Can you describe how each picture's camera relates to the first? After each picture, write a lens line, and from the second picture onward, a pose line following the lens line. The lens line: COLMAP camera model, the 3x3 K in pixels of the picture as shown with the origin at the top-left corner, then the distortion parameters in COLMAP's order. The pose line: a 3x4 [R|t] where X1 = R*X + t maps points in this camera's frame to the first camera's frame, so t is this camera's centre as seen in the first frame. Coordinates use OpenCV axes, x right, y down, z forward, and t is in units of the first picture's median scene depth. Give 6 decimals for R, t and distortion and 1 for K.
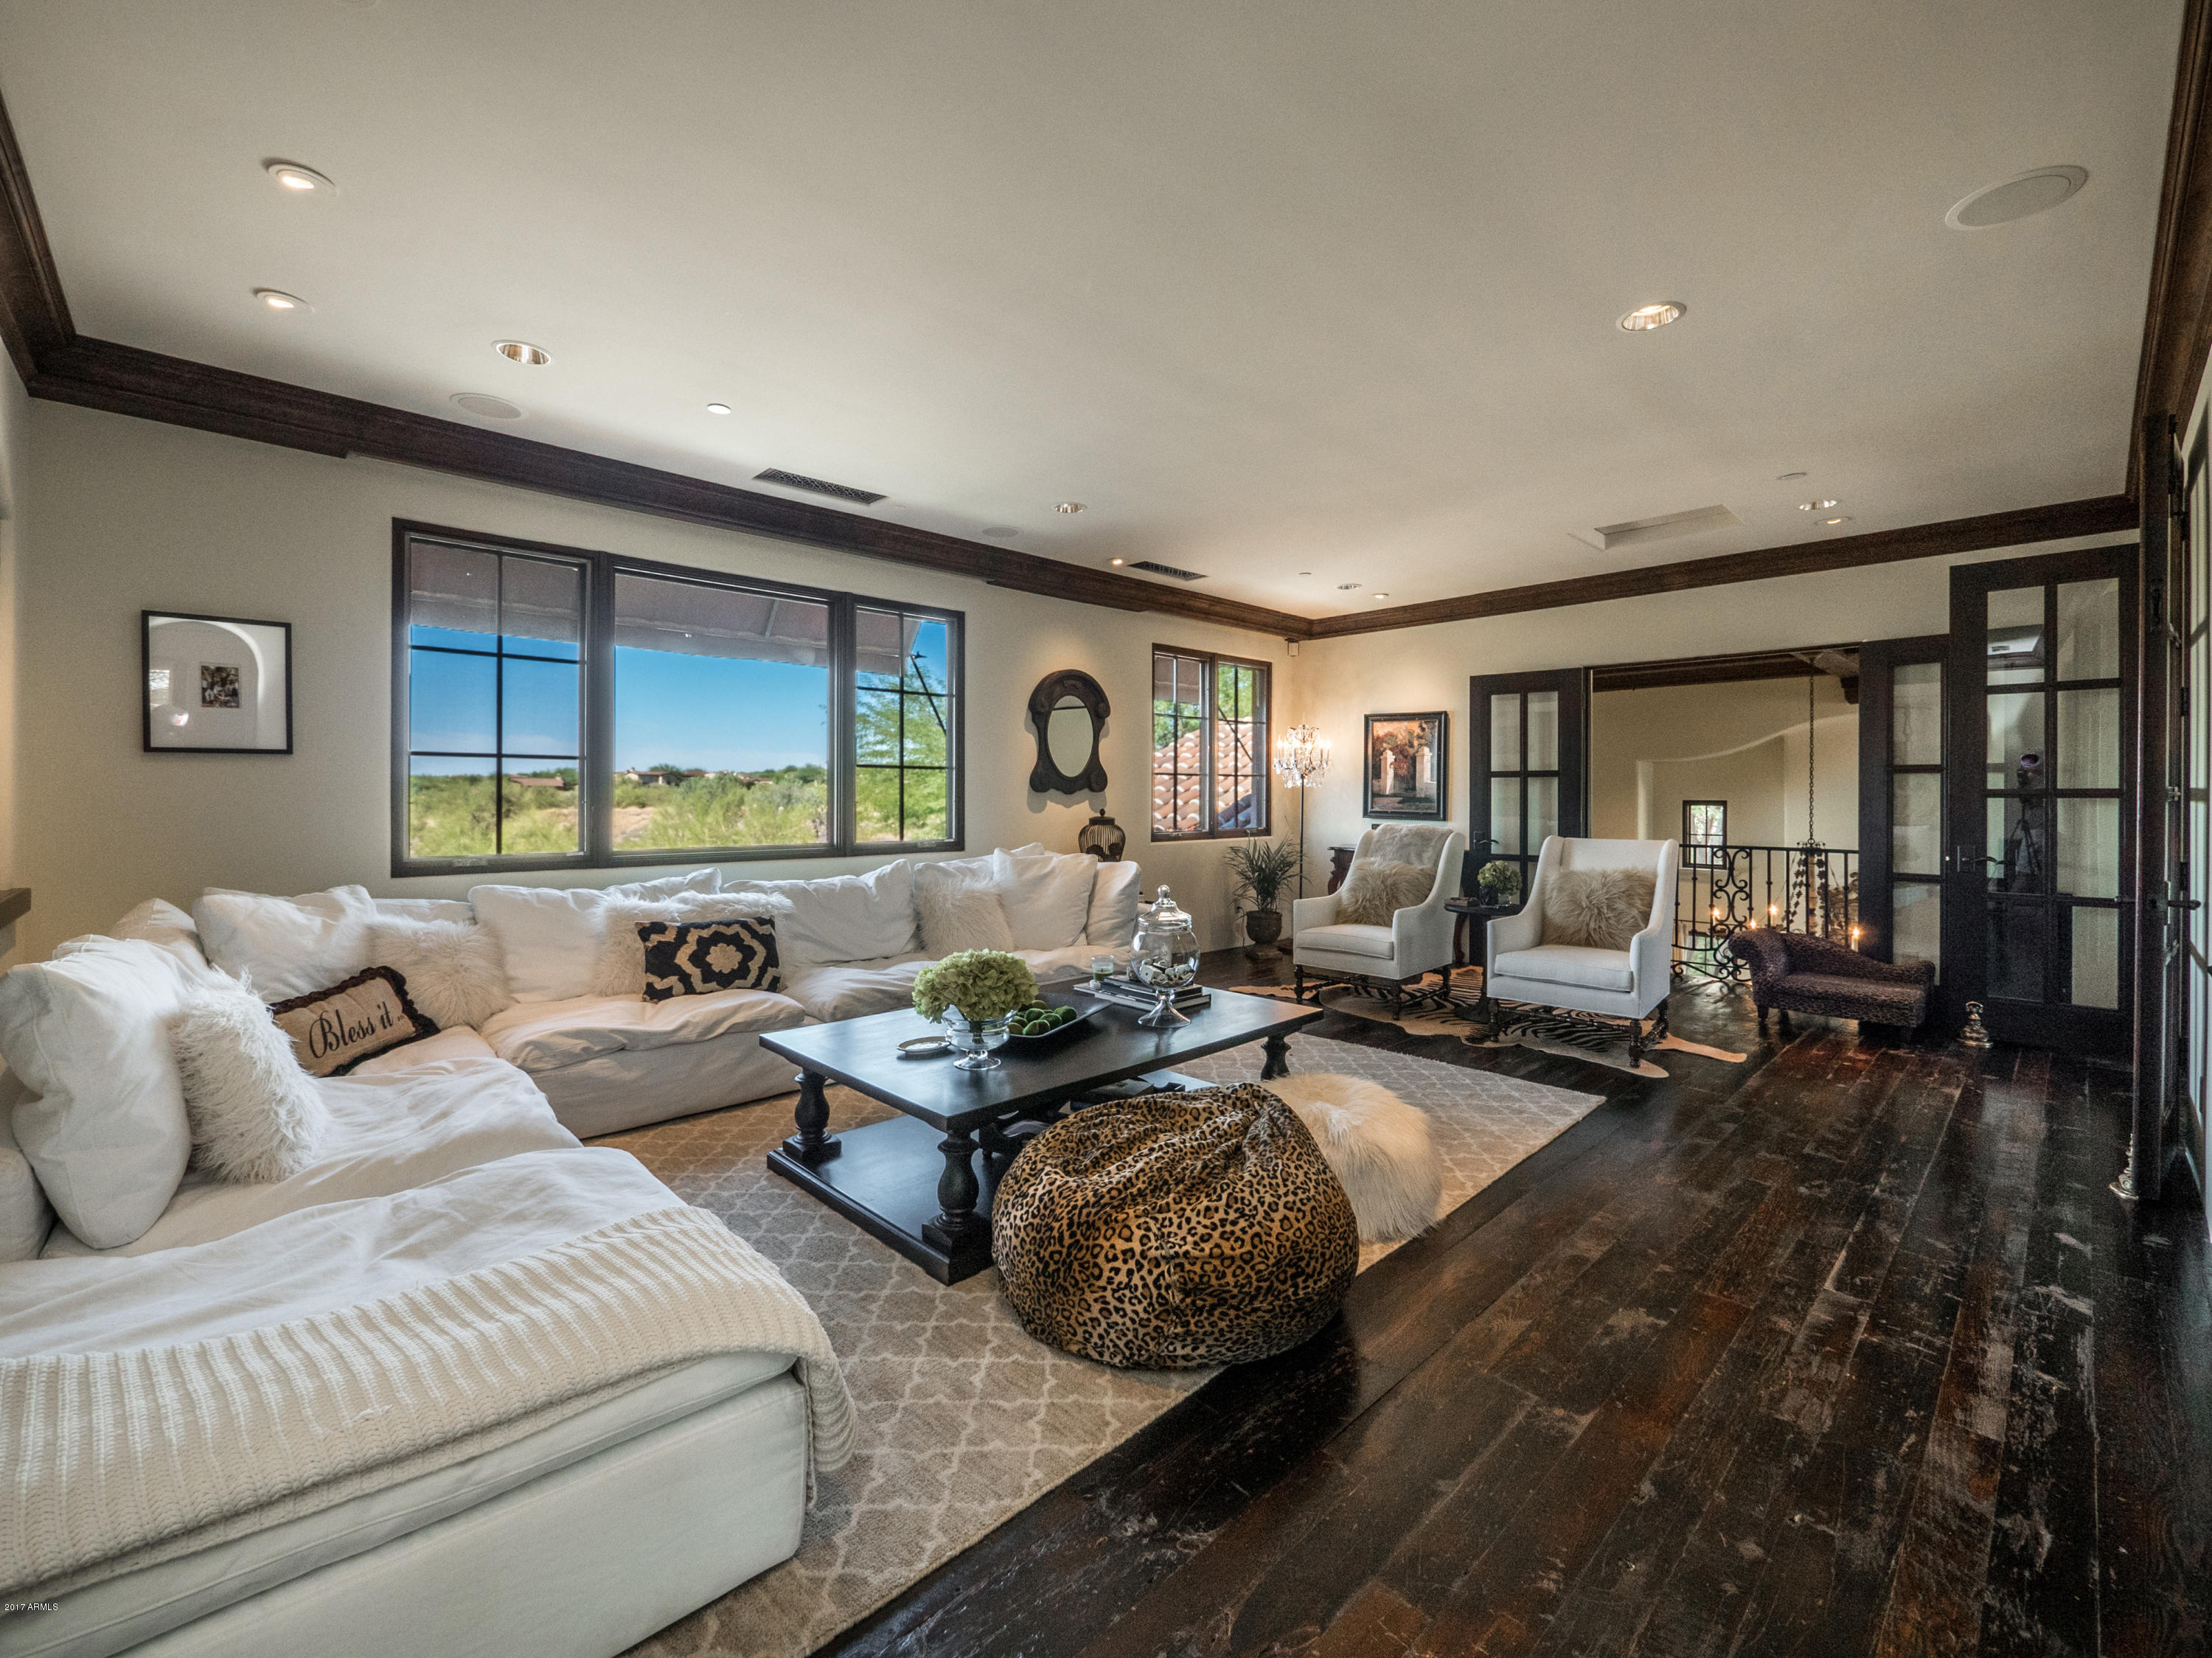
lens RADIAL K [[934.5, 0, 1107.8], [0, 934.5, 793.0], [0, 0, 1]] dist [0.000061, -0.000019]
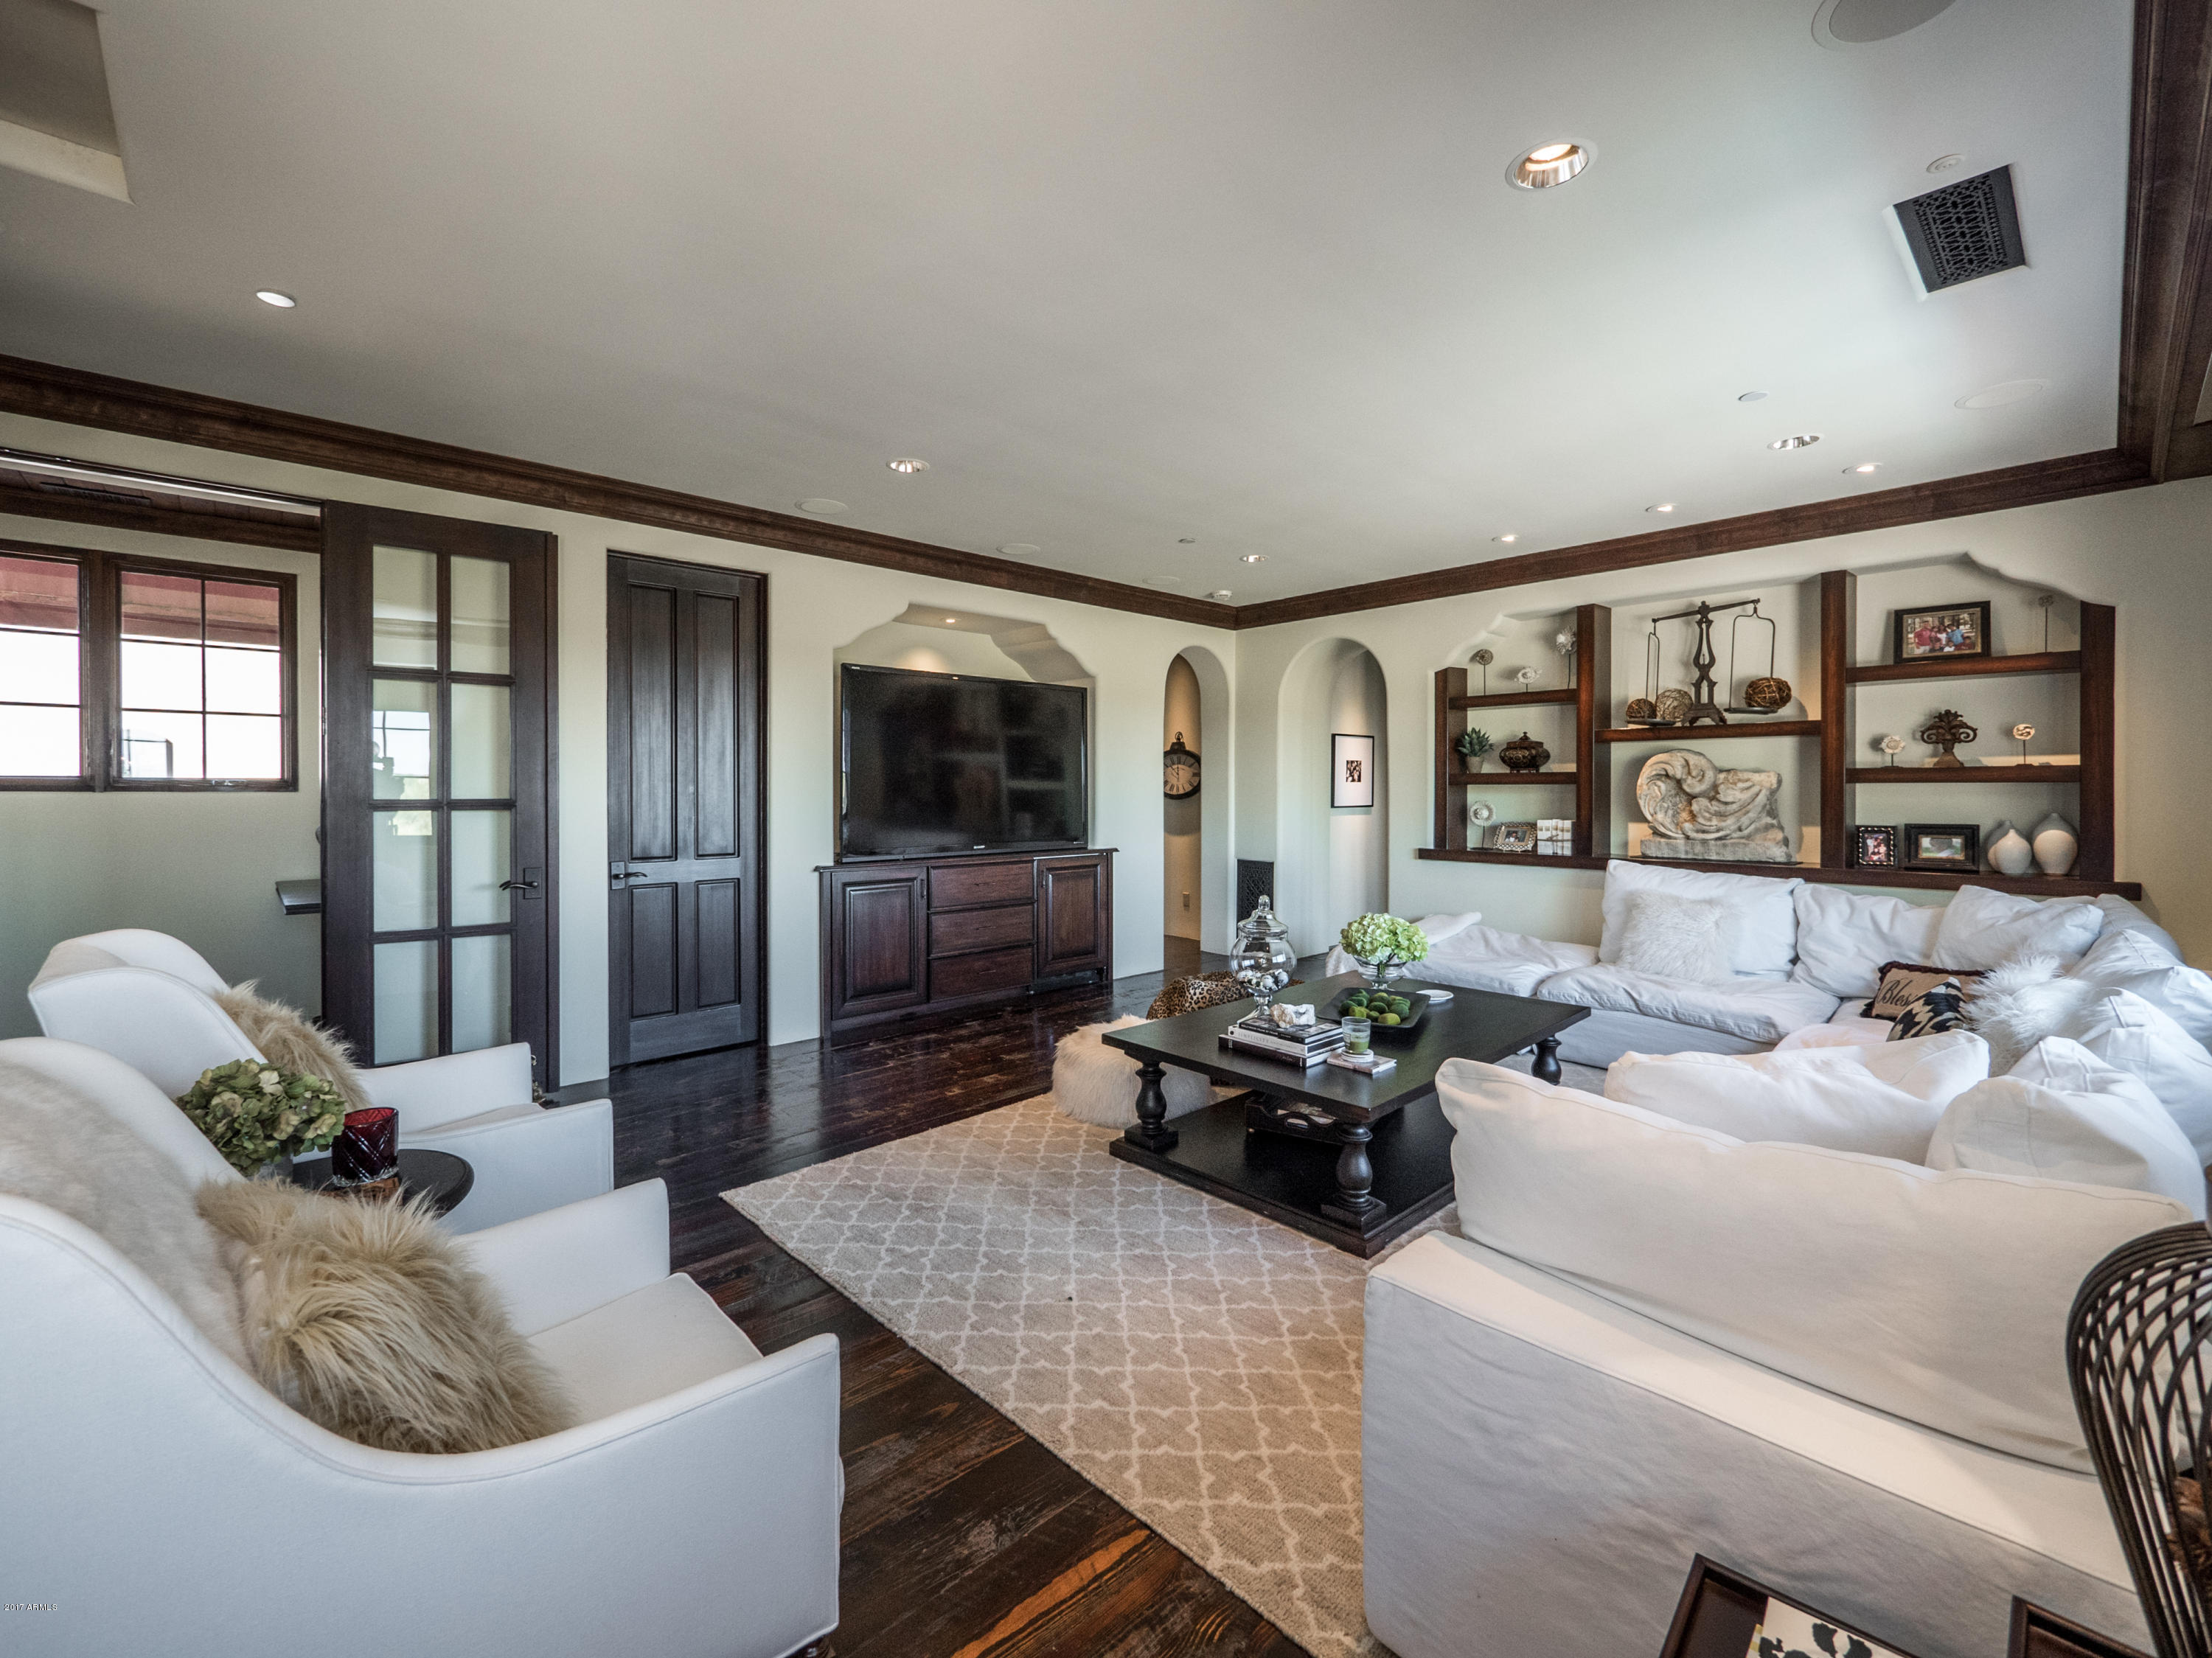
lens RADIAL K [[934.5, 0, 1107.8], [0, 934.5, 793.0], [0, 0, 1]] dist [0.000061, -0.000019]
pose [[-0.999922, -0.000017, 0.012465, 0.262091], [0.000051, 0.999985, 0.005435, -0.018994], [-0.012465, 0.005435, -0.999908, 2.358819]]
